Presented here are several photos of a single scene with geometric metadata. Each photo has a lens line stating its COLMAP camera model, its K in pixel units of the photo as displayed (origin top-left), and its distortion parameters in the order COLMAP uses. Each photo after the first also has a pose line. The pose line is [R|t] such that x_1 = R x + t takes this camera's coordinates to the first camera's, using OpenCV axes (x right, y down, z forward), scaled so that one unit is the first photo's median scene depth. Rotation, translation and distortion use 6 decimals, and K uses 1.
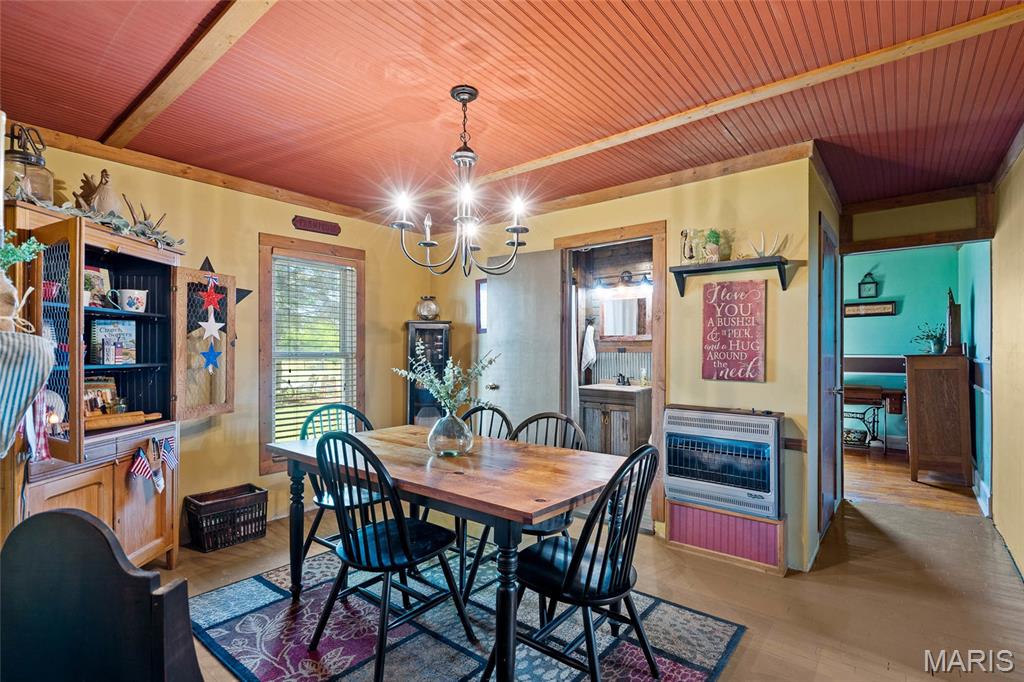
lens RADIAL K [[472.3, 0, 515.0], [0, 472.3, 348.5], [0, 0, 1]] dist [0.001513, 0.000472]
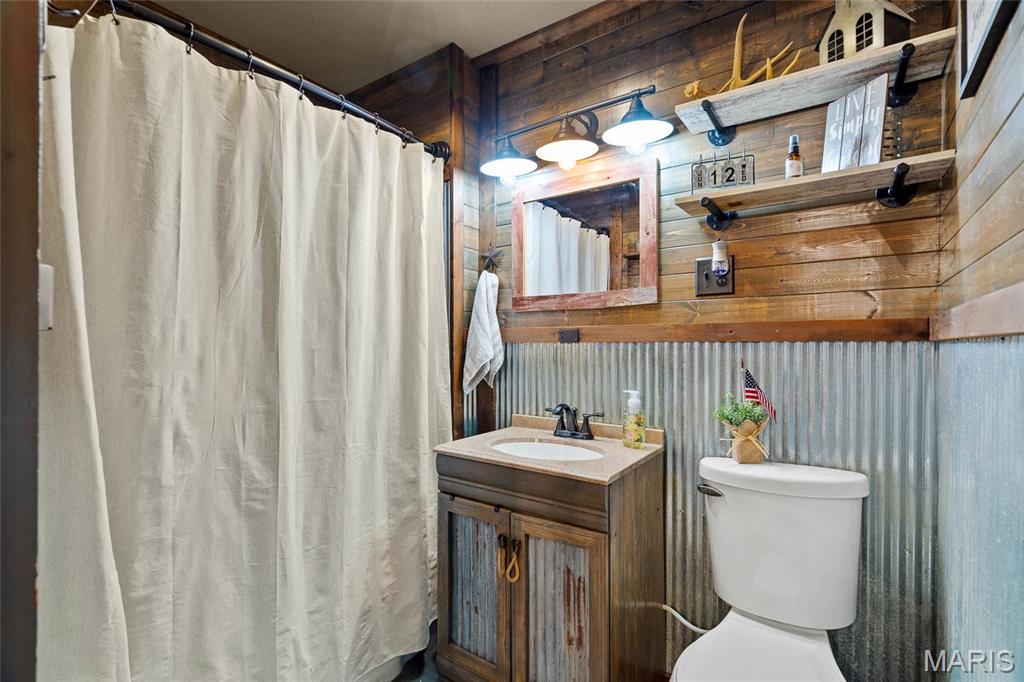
lens RADIAL K [[472.3, 0, 508.5], [0, 472.3, 345.6], [0, 0, 1]] dist [0.001513, 0.000472]
pose [[0.998766, -0.003871, 0.049520, 0.166387], [0.003794, 0.999991, 0.001652, 0.010274], [-0.049526, -0.001462, 0.998772, 0.662217]]
